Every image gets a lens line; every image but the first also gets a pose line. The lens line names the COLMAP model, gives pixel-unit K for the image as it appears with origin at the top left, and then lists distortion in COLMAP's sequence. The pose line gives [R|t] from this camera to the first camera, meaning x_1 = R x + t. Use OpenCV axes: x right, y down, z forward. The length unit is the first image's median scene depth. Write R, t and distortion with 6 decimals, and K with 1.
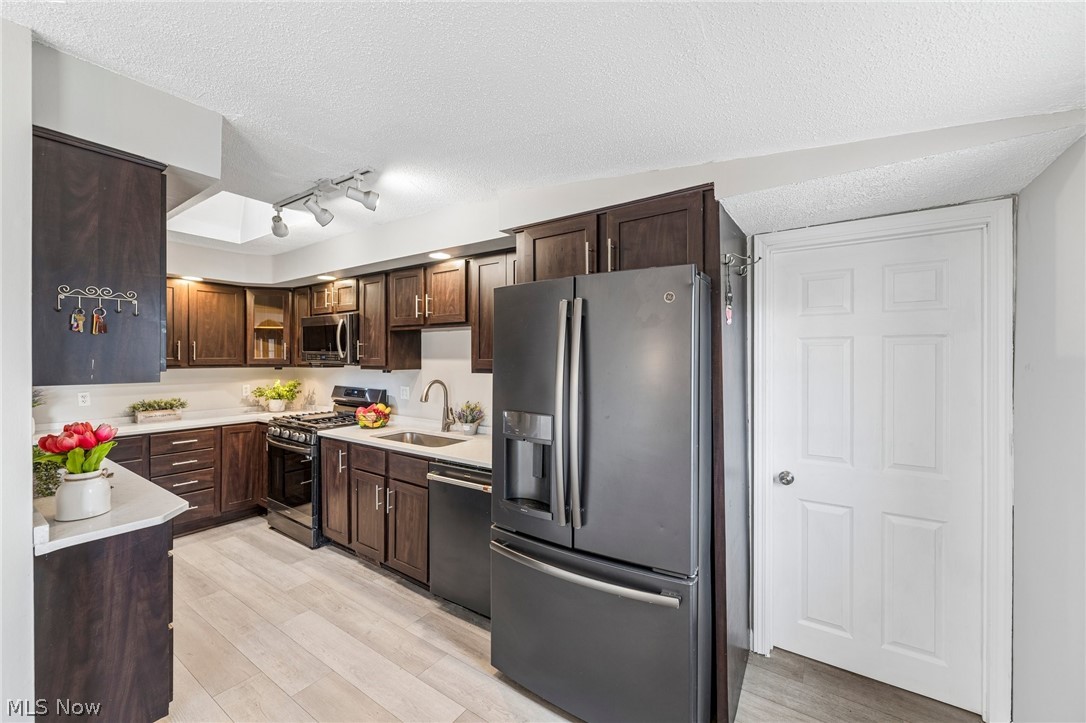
lens RADIAL K [[431.2, 0, 542.0], [0, 431.2, 361.2], [0, 0, 1]] dist [-0.000892, 0.000099]
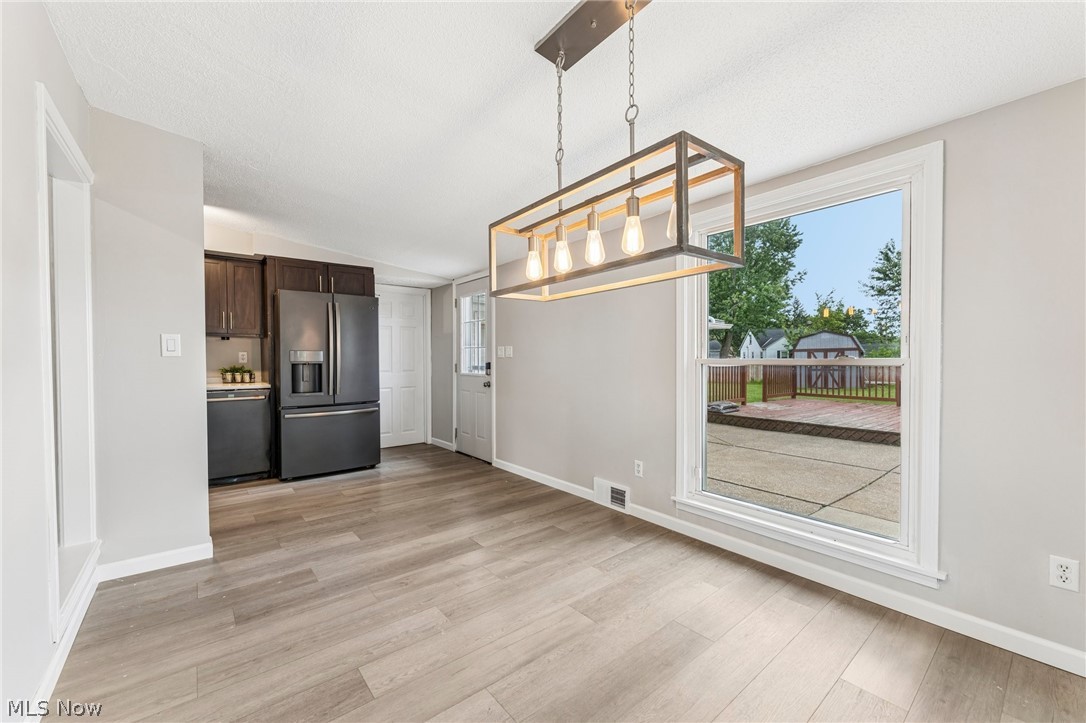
lens RADIAL K [[431.2, 0, 542.0], [0, 431.2, 361.2], [0, 0, 1]] dist [-0.000892, 0.000099]
pose [[0.279761, -0.011087, 0.960006, -1.003967], [0.007521, 0.999928, 0.009356, 0.089612], [-0.960040, 0.004603, 0.279825, -0.426199]]
